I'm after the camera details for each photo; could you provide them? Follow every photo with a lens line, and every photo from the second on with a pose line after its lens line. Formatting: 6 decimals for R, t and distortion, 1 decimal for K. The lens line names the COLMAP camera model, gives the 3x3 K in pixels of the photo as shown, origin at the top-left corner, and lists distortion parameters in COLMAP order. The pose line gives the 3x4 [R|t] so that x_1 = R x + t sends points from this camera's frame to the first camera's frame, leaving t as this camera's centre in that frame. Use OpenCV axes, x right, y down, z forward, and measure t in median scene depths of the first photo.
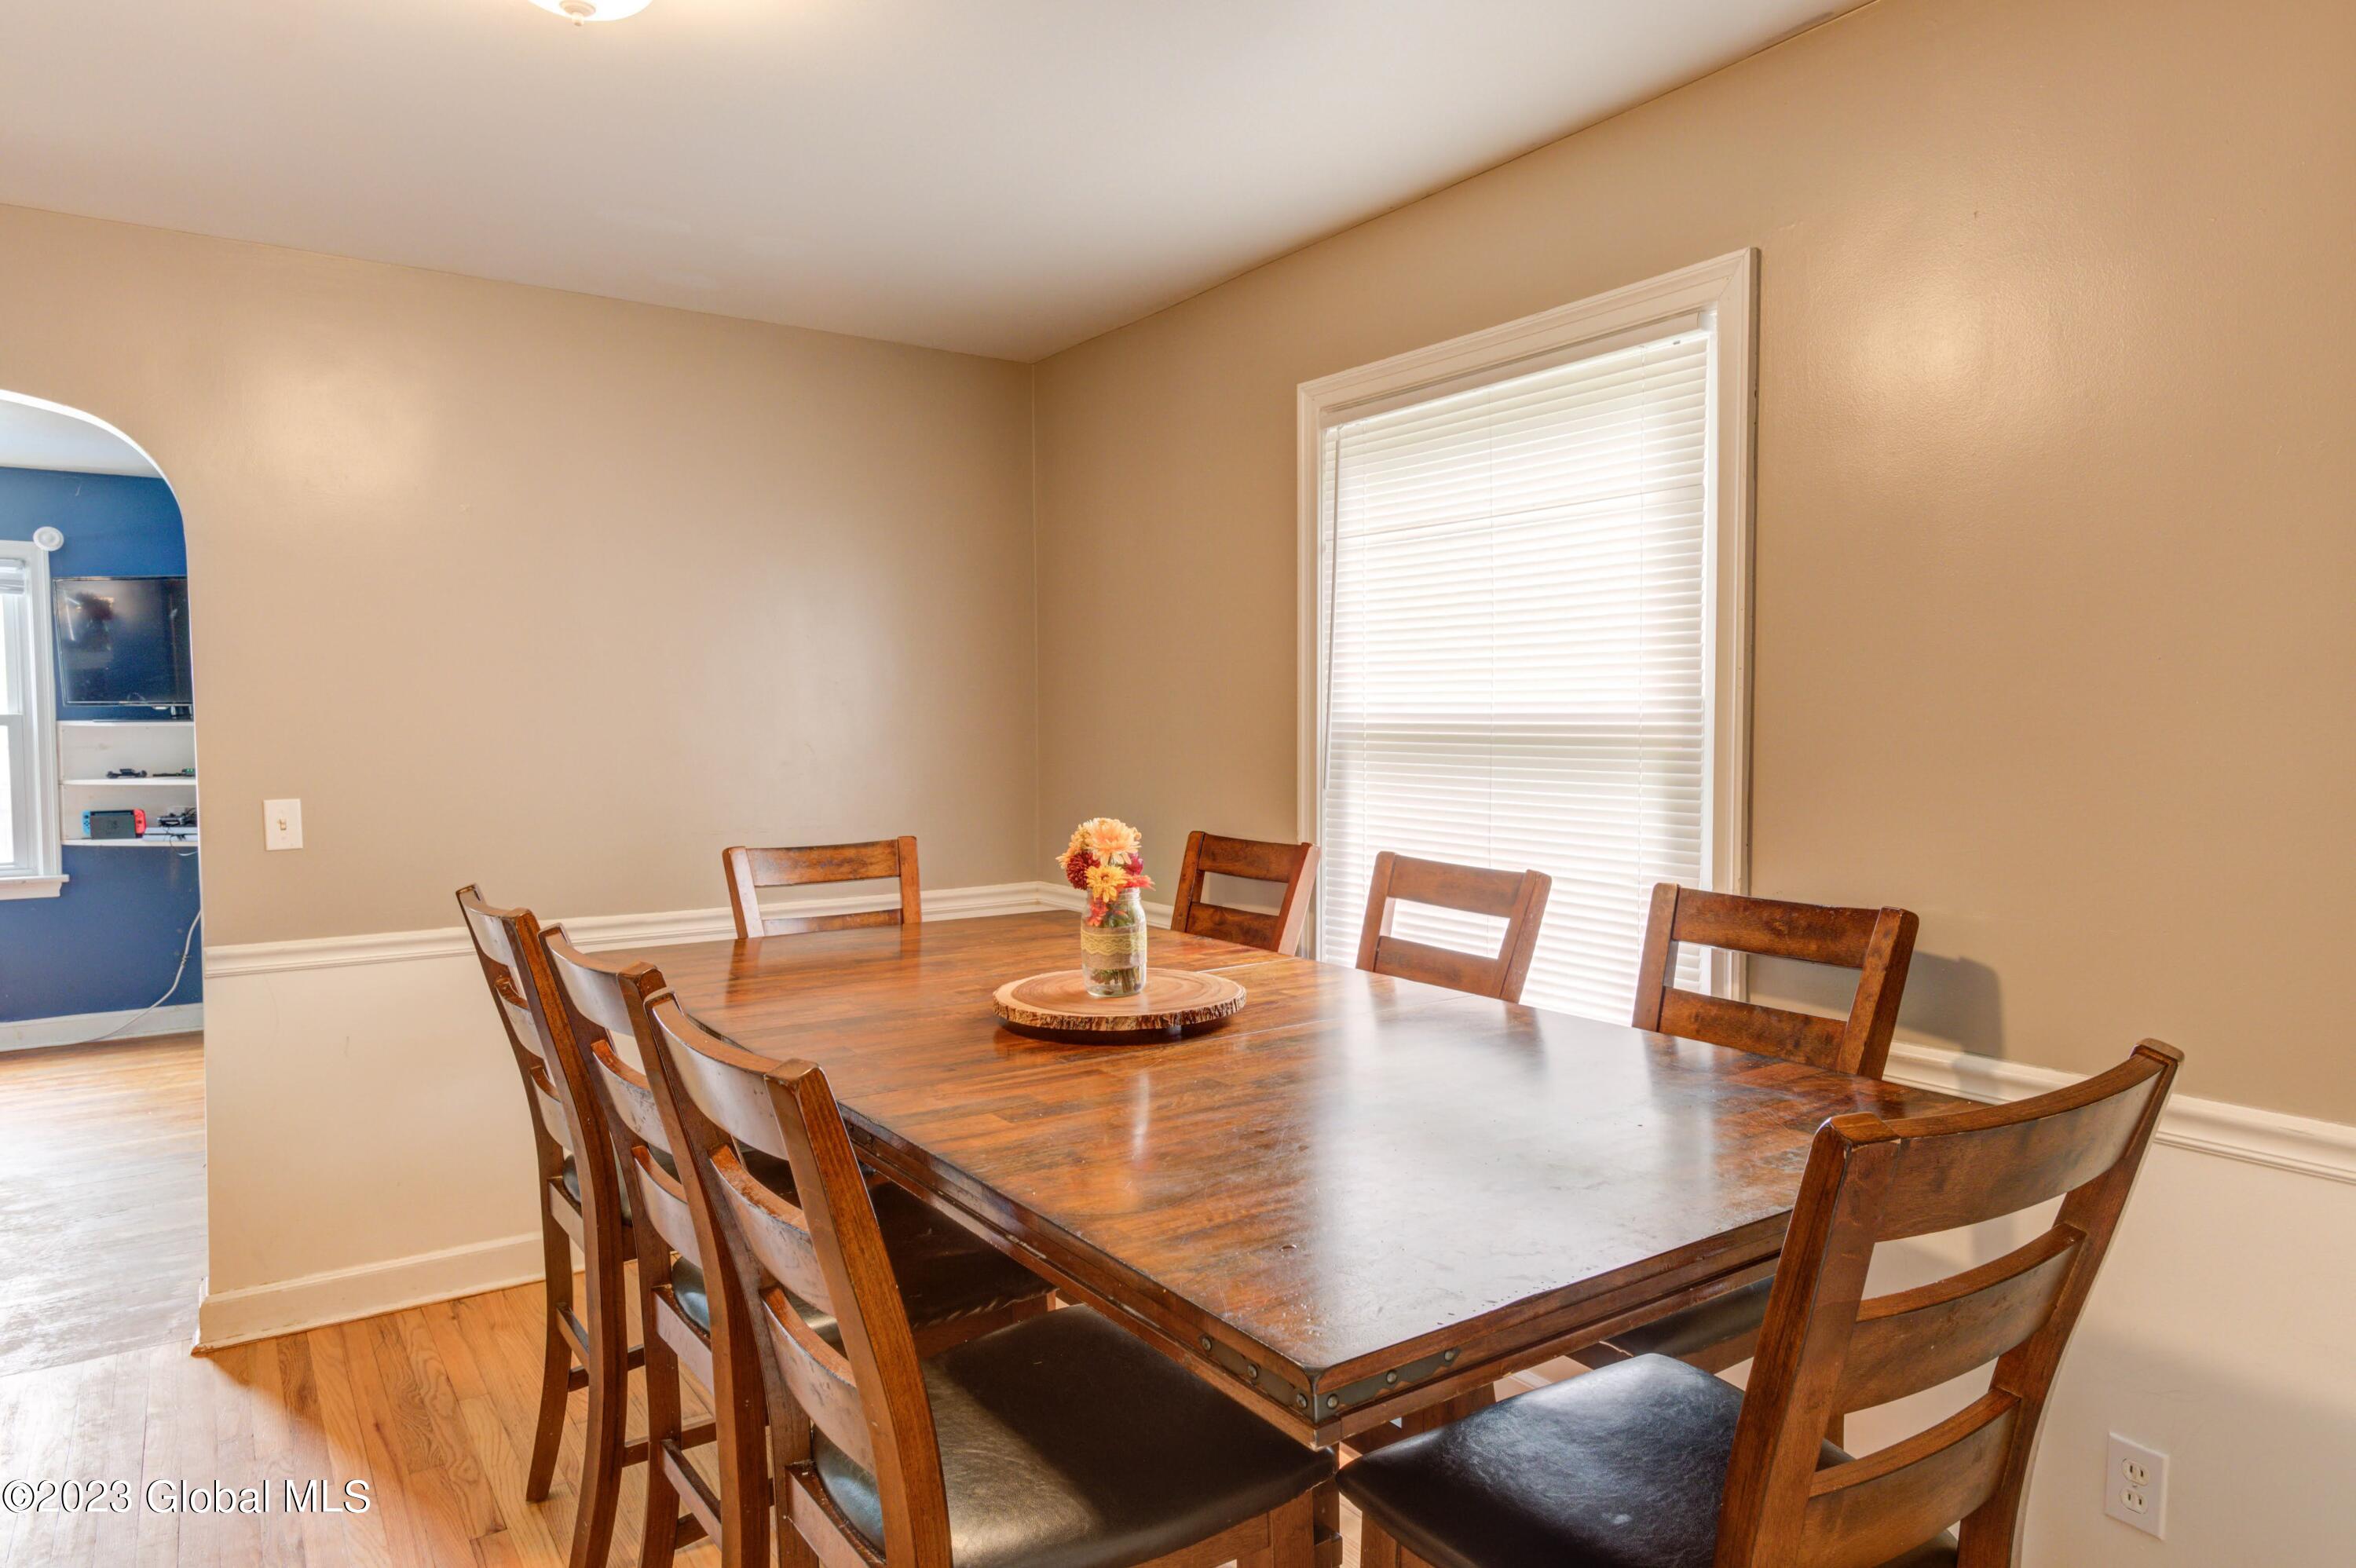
lens RADIAL K [[1462.7, 0, 1181.4], [0, 1462.7, 783.5], [0, 0, 1]] dist [-0.001189, -0.000672]
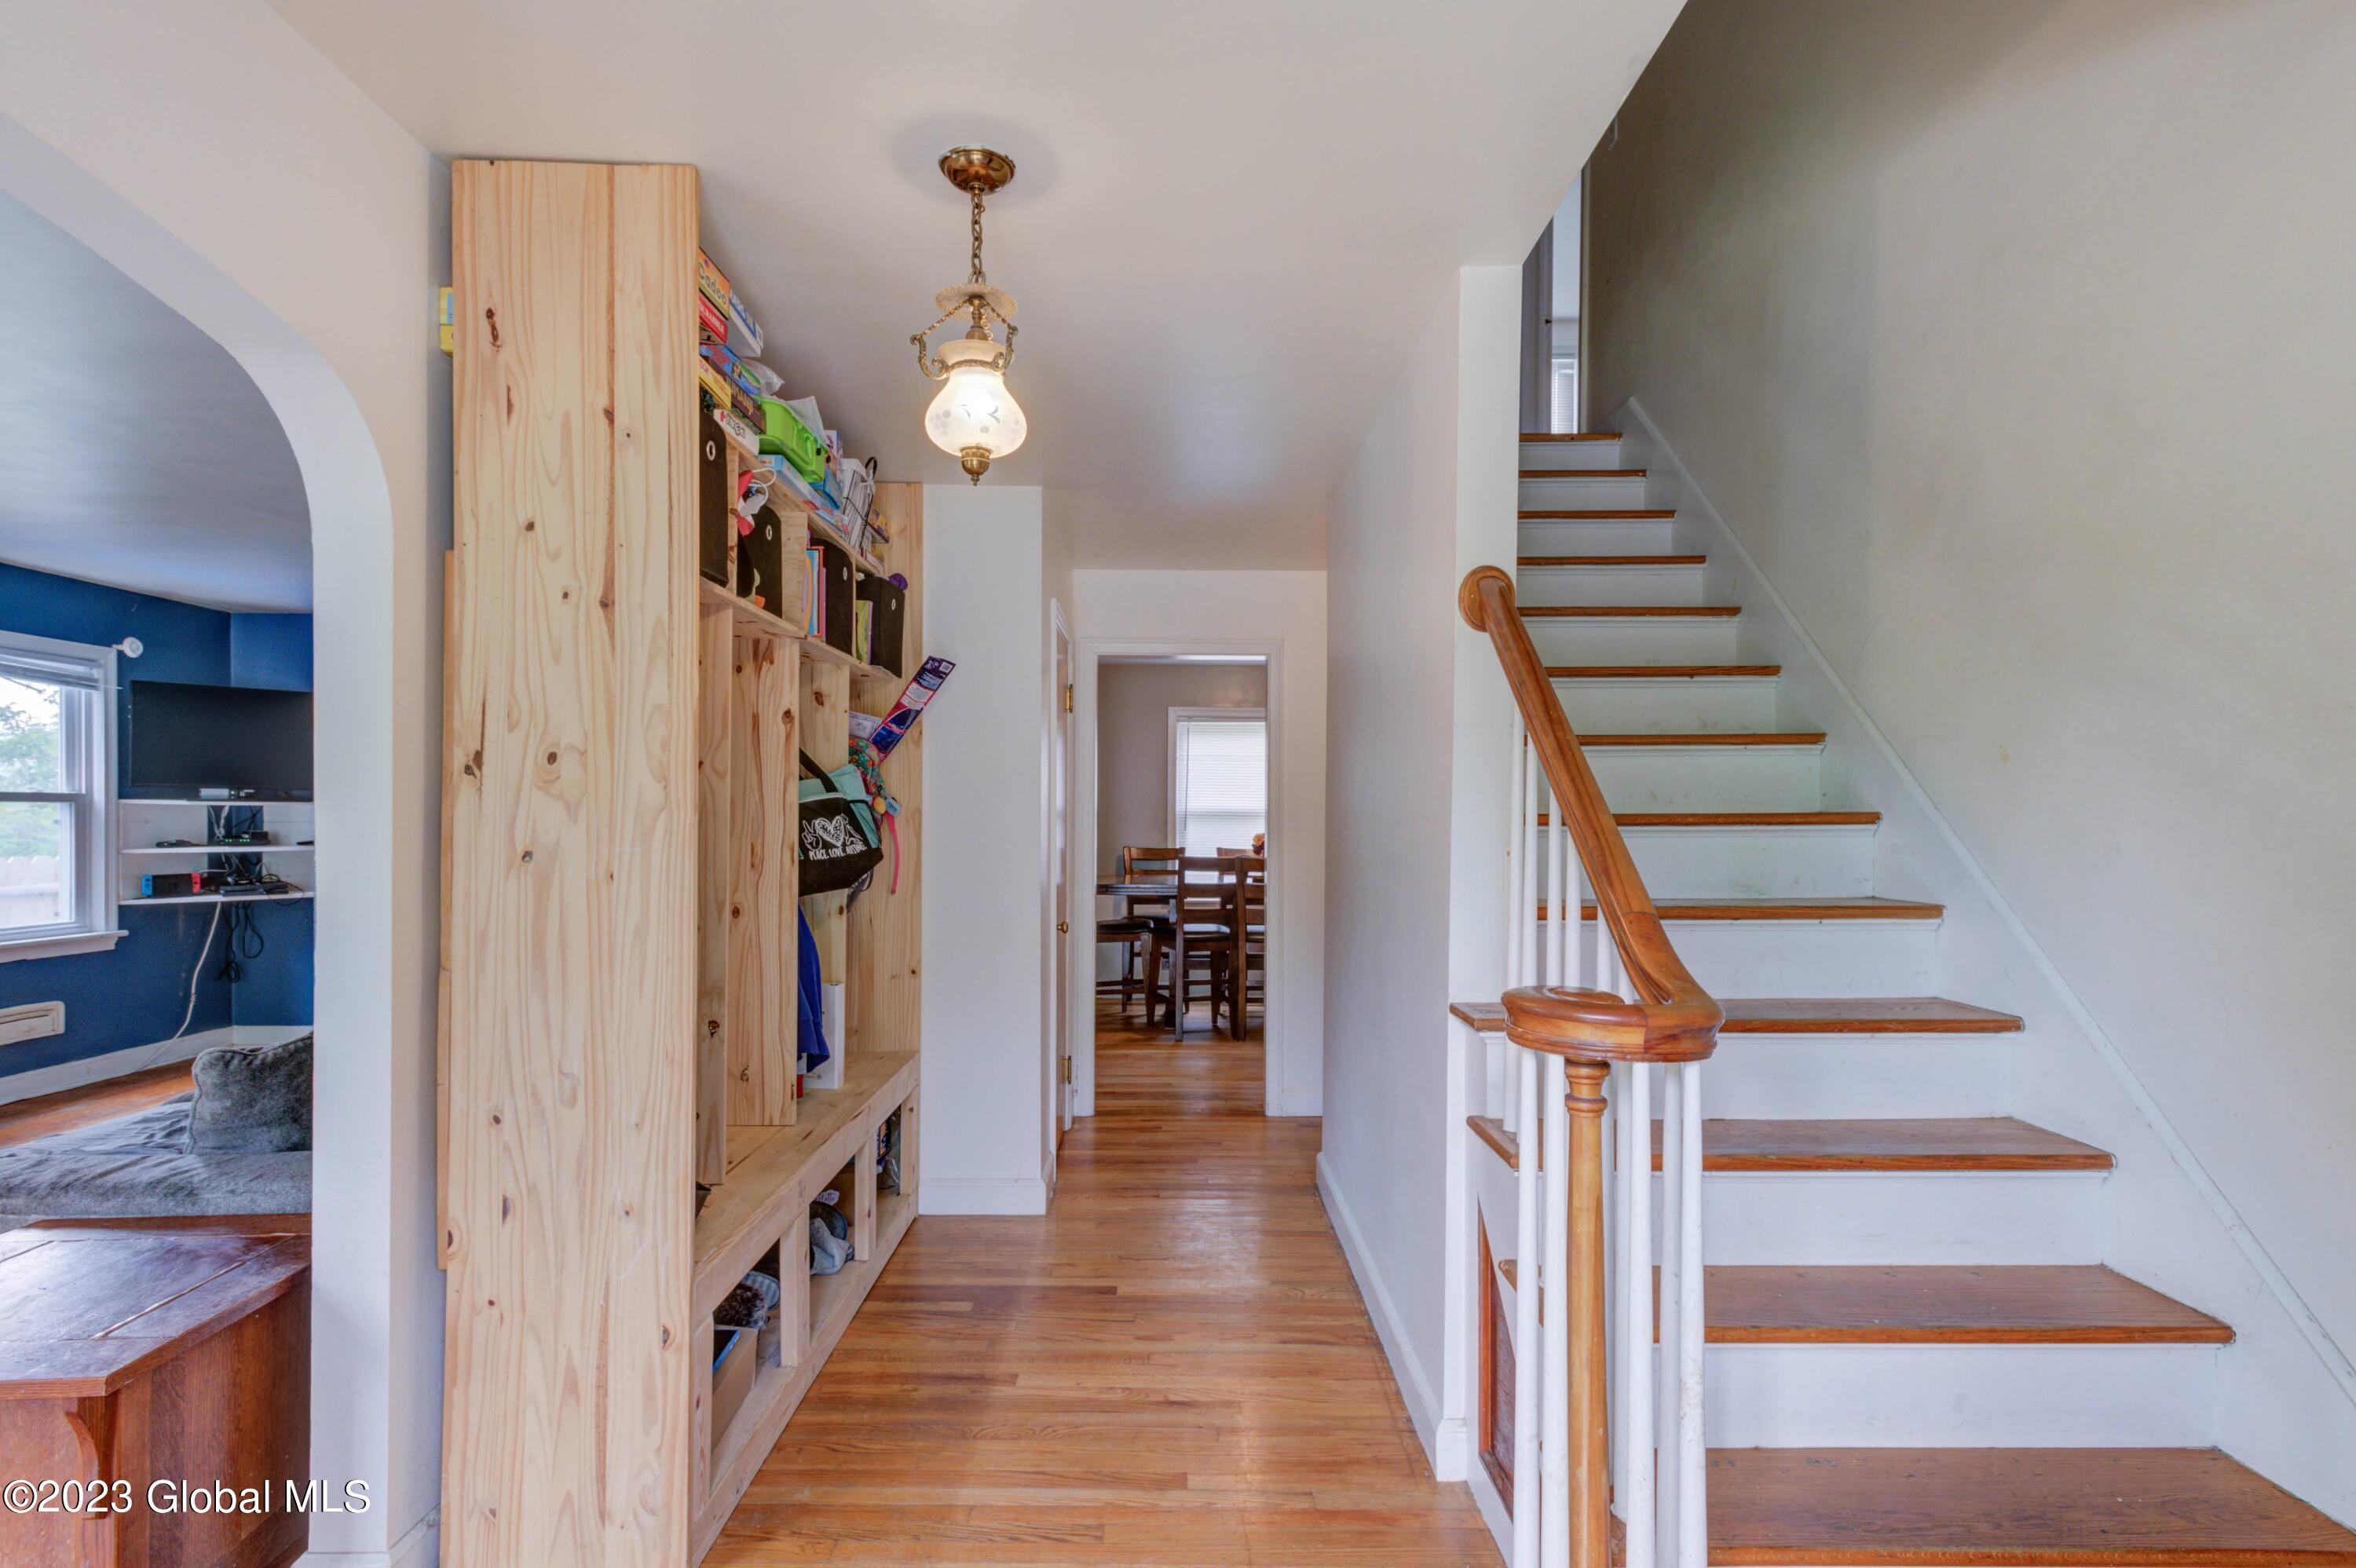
lens RADIAL K [[1118.3, 0, 1174.3], [0, 1118.3, 807.8], [0, 0, 1]] dist [0.001286, 0.000820]
pose [[0.563342, 0.008342, 0.826182, -1.033818], [0.025622, 0.999292, -0.027561, 0.010730], [-0.825826, 0.036695, 0.562729, -0.211593]]
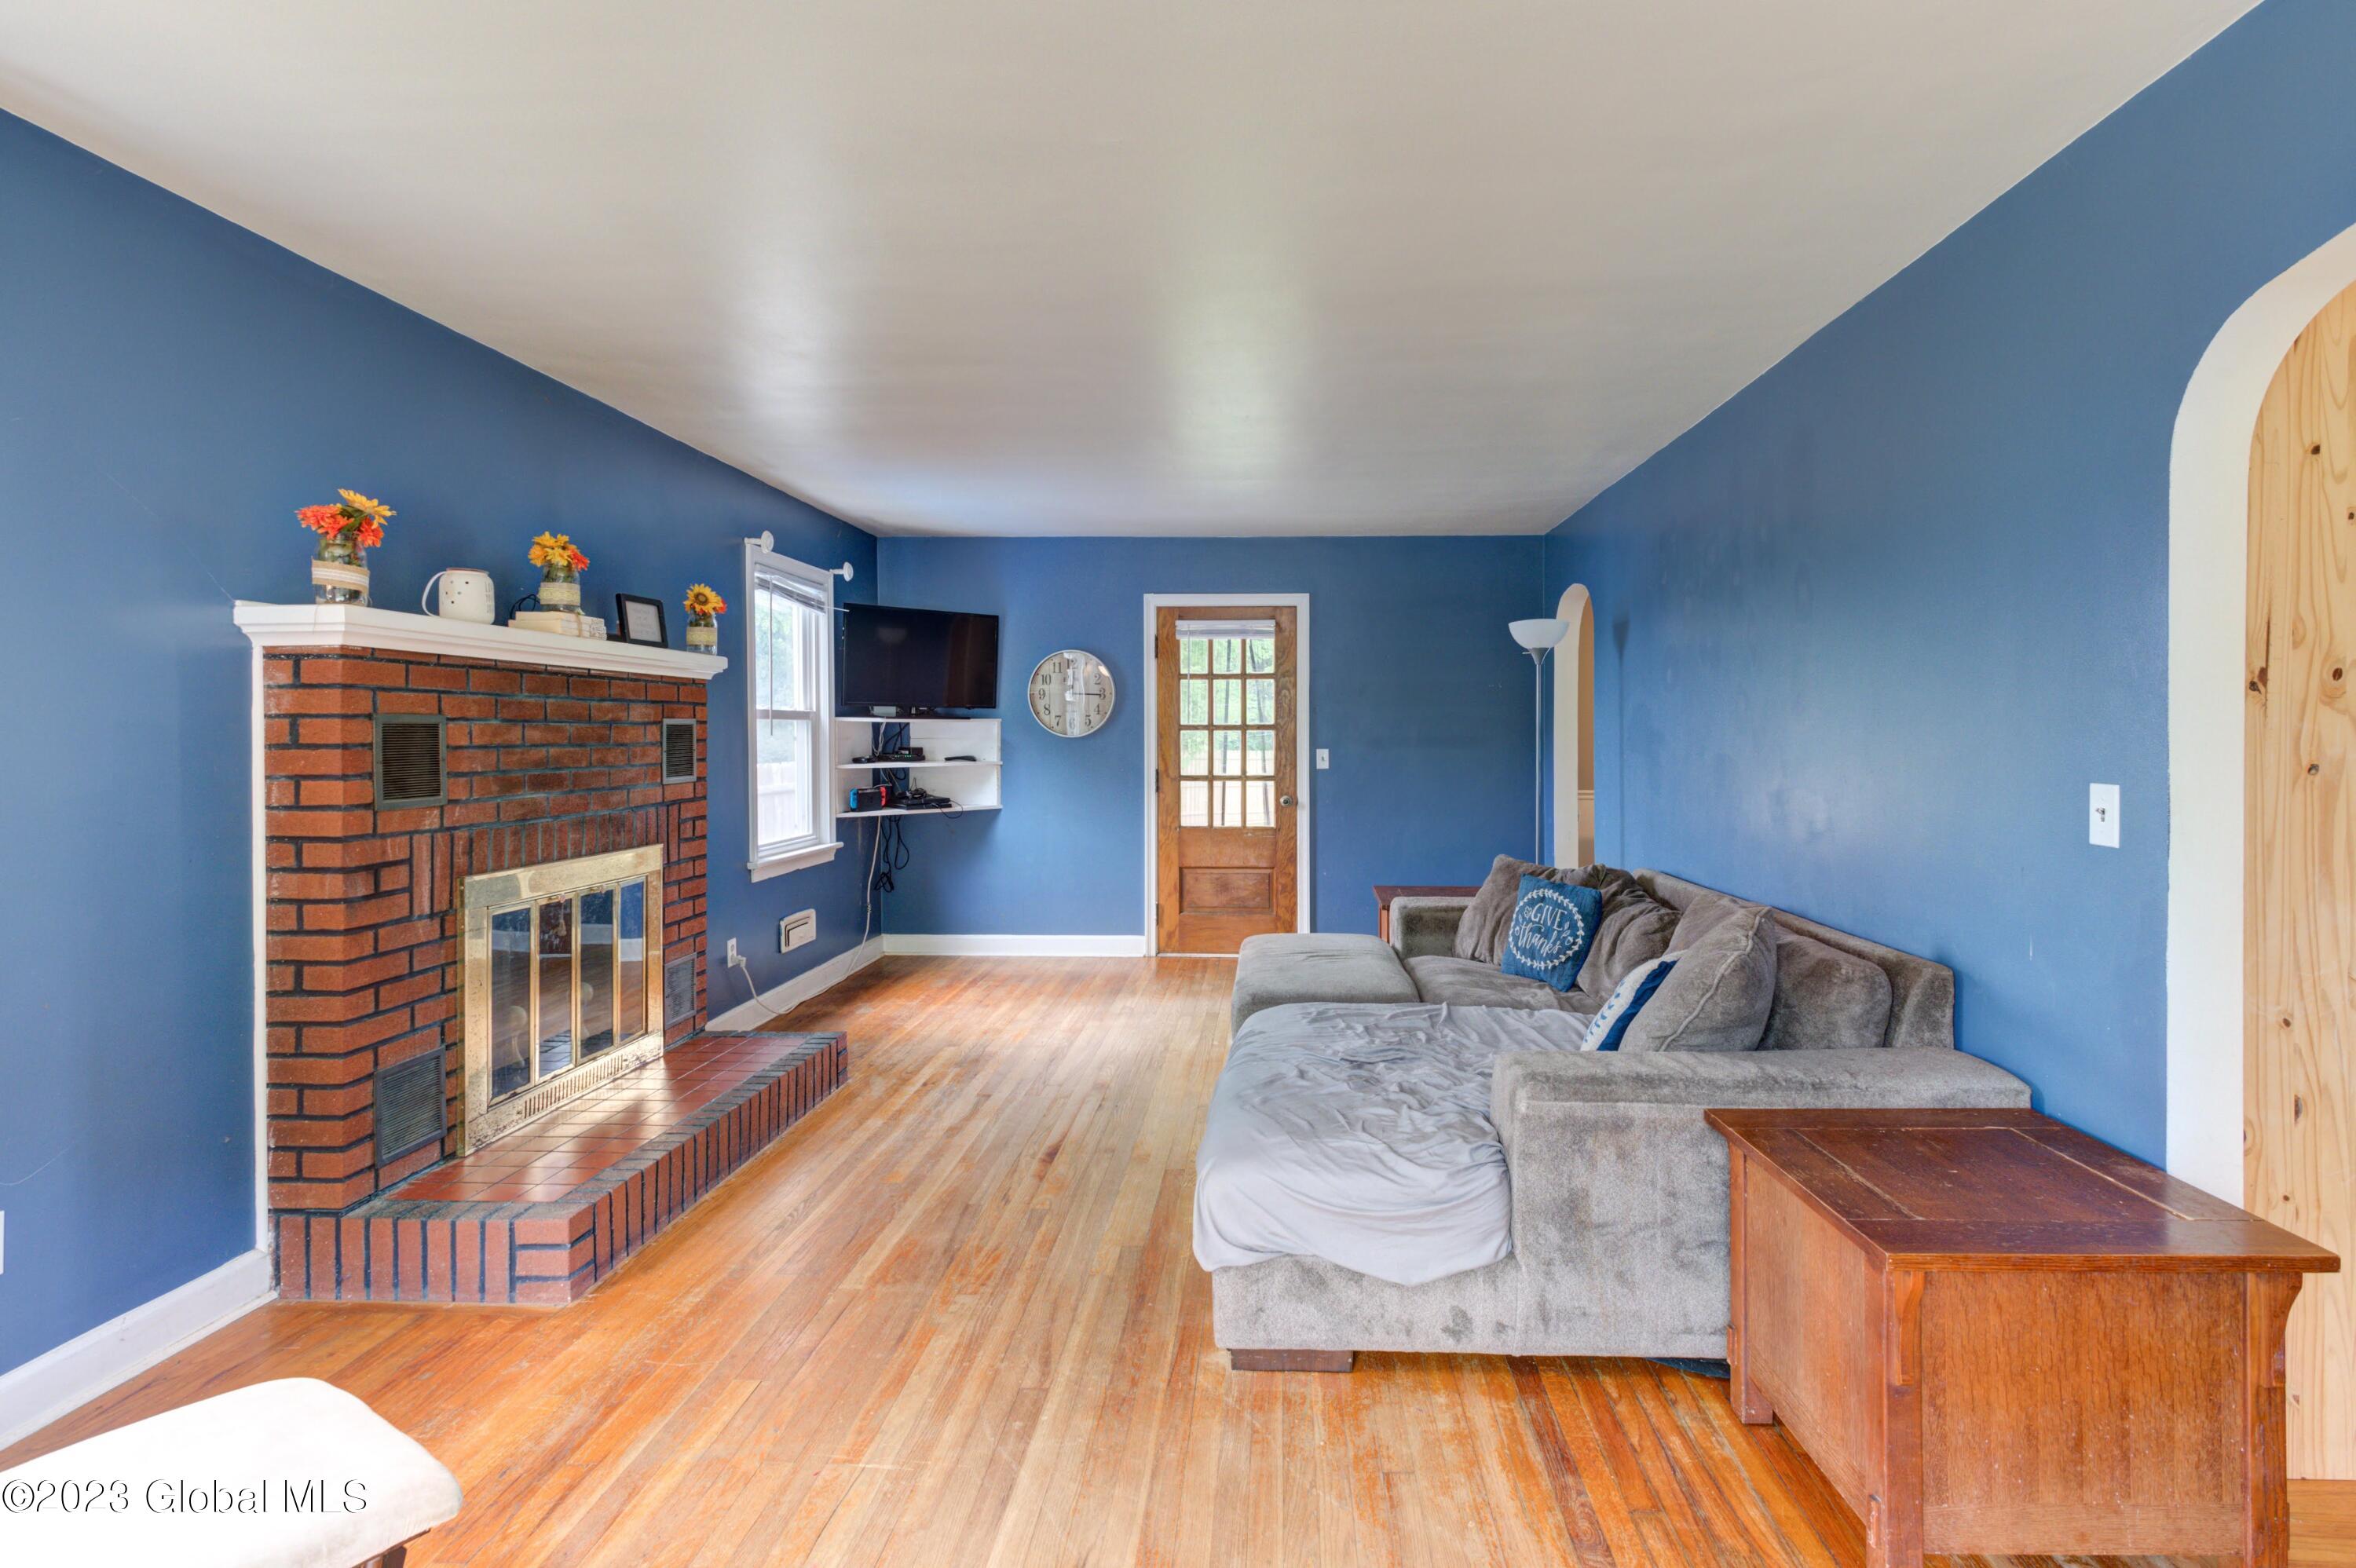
lens RADIAL K [[1118.3, 0, 1232.7], [0, 1118.3, 732.8], [0, 0, 1]] dist [0.001286, 0.000820]
pose [[0.596562, -0.000577, 0.802567, -1.322611], [0.027434, 0.999430, -0.019674, -0.001648], [-0.802098, 0.033754, 0.596237, 0.169663]]
